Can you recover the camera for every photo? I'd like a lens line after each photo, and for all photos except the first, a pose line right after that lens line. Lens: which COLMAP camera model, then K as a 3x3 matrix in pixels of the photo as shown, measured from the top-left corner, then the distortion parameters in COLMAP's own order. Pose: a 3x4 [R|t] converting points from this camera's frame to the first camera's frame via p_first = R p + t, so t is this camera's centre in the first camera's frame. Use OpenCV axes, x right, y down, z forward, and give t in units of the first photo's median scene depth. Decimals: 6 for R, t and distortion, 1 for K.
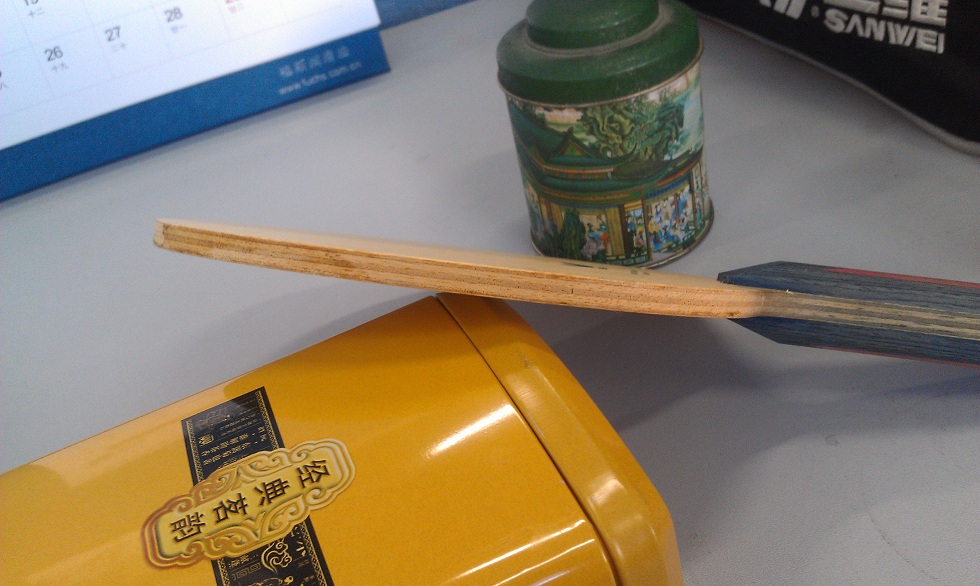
lens RADIAL K [[1050.8, 0, 502.7], [0, 1050.8, 294.3], [0, 0, 1]] dist [0.068767, -0.449327]
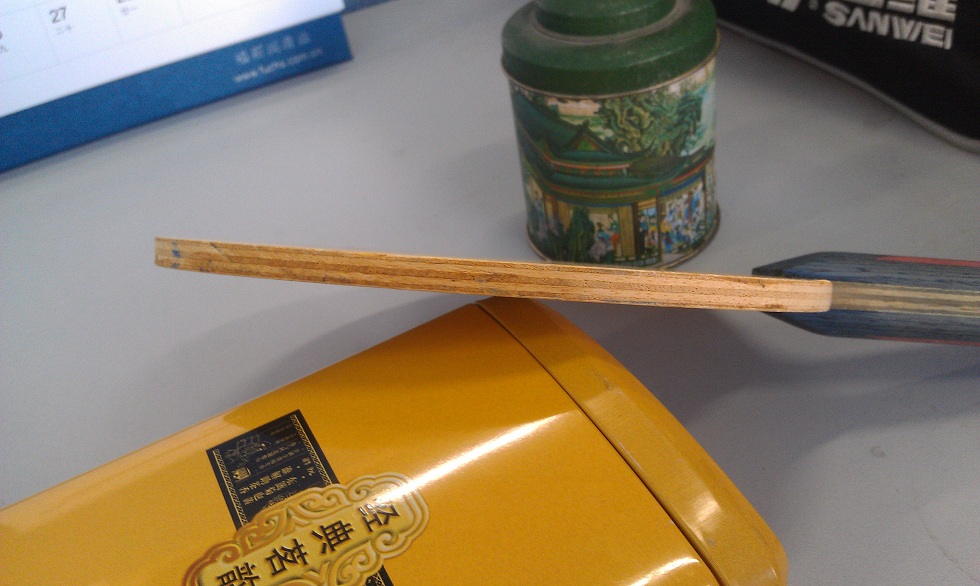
lens RADIAL K [[1050.8, 0, 502.7], [0, 1050.8, 294.3], [0, 0, 1]] dist [0.068767, -0.449327]
pose [[0.996807, -0.001028, 0.079839, -0.083374], [0.000564, 0.999983, 0.005831, -0.009229], [-0.079843, -0.005768, 0.996791, 0.071558]]
